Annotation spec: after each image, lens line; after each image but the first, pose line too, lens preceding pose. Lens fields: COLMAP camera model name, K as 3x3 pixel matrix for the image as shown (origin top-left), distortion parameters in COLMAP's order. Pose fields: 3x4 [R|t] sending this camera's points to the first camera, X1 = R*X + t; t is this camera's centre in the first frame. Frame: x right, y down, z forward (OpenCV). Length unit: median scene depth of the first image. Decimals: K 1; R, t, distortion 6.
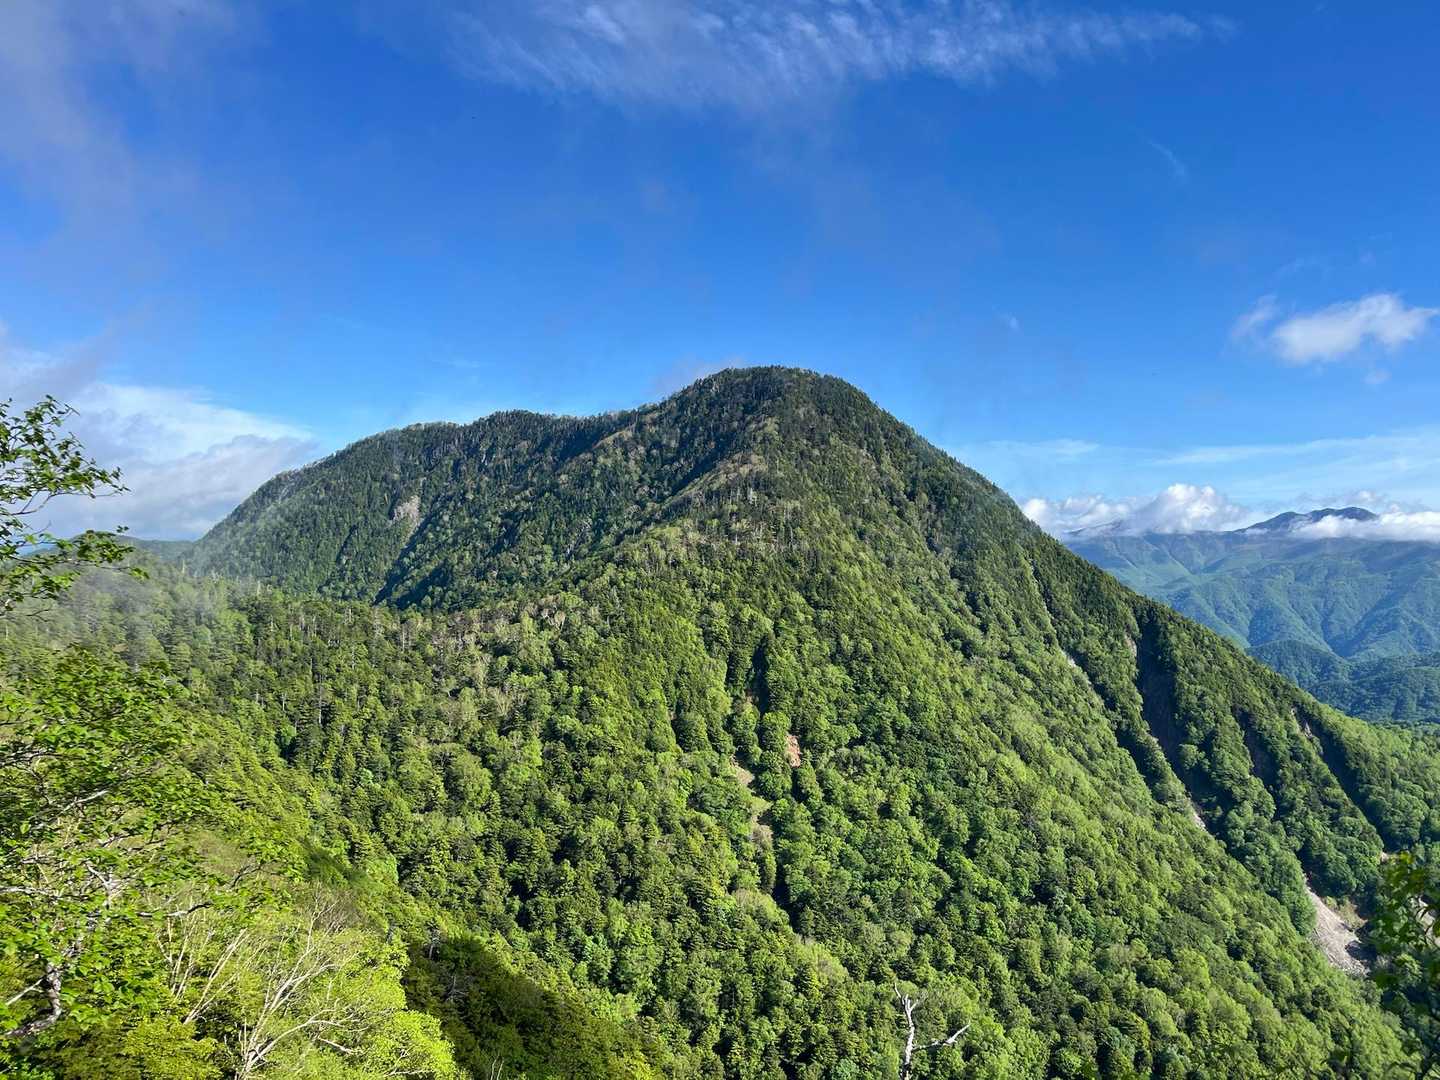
lens RADIAL K [[1060.6, 0, 743.1], [0, 1060.6, 558.8], [0, 0, 1]] dist [0.044844, -0.055113]
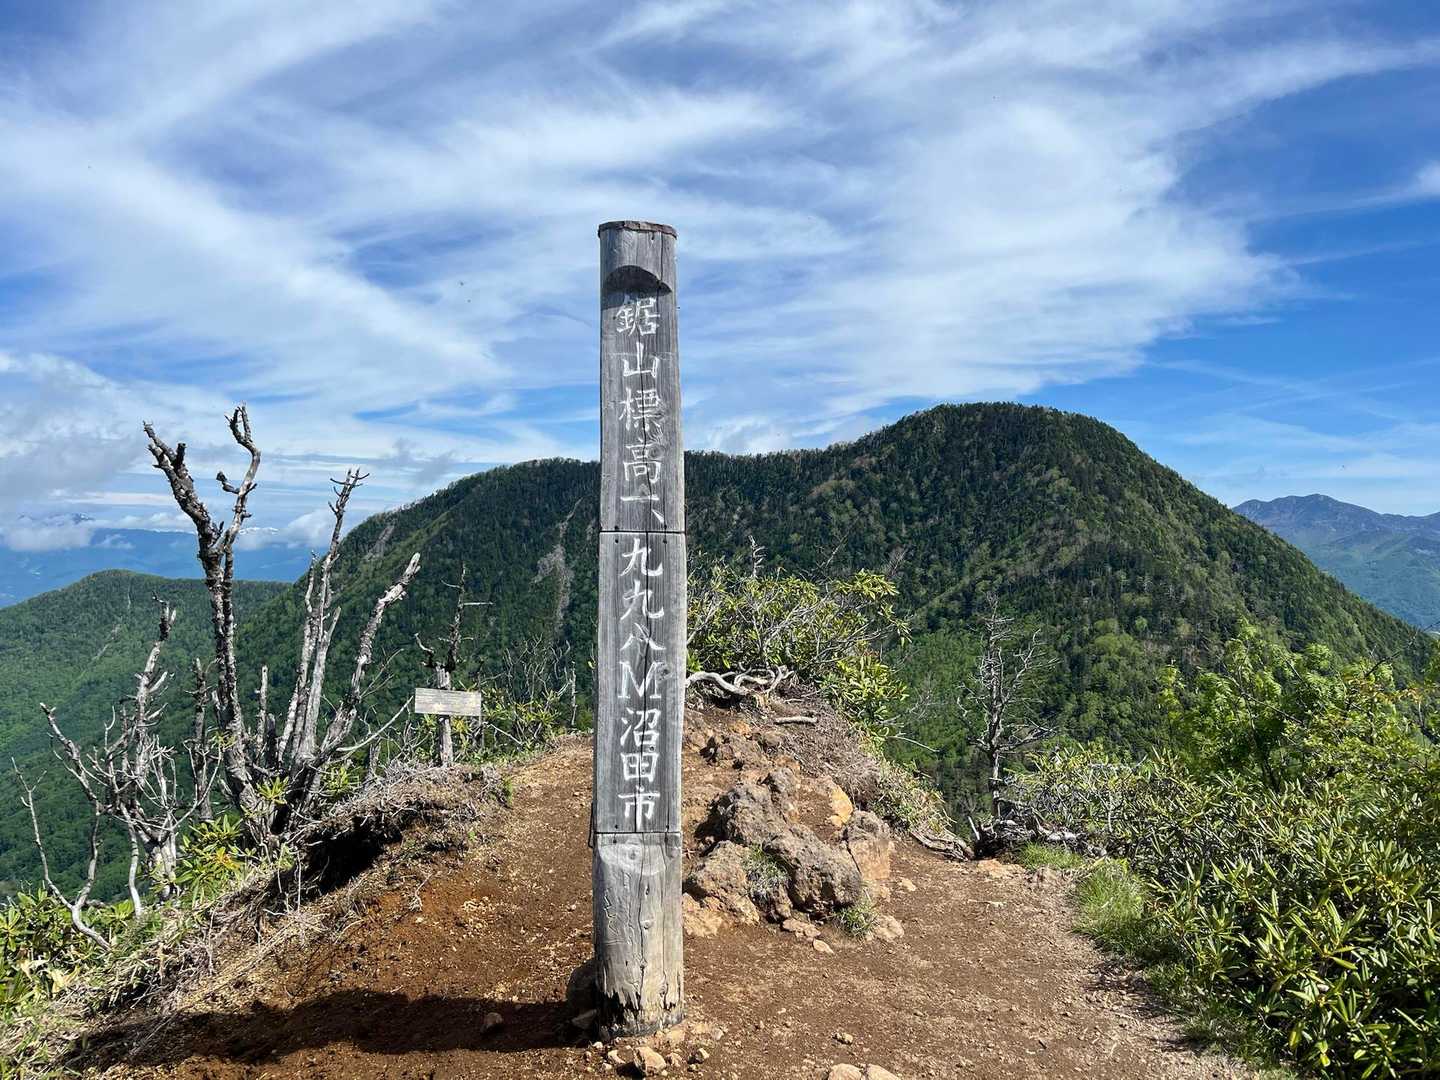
lens RADIAL K [[1060.6, 0, 734.4], [0, 1060.6, 550.5], [0, 0, 1]] dist [0.044844, -0.055113]
pose [[0.998556, -0.023594, 0.048258, -0.331043], [0.023607, 0.999721, 0.000297, -0.084414], [-0.048251, 0.000843, 0.998835, 0.152009]]
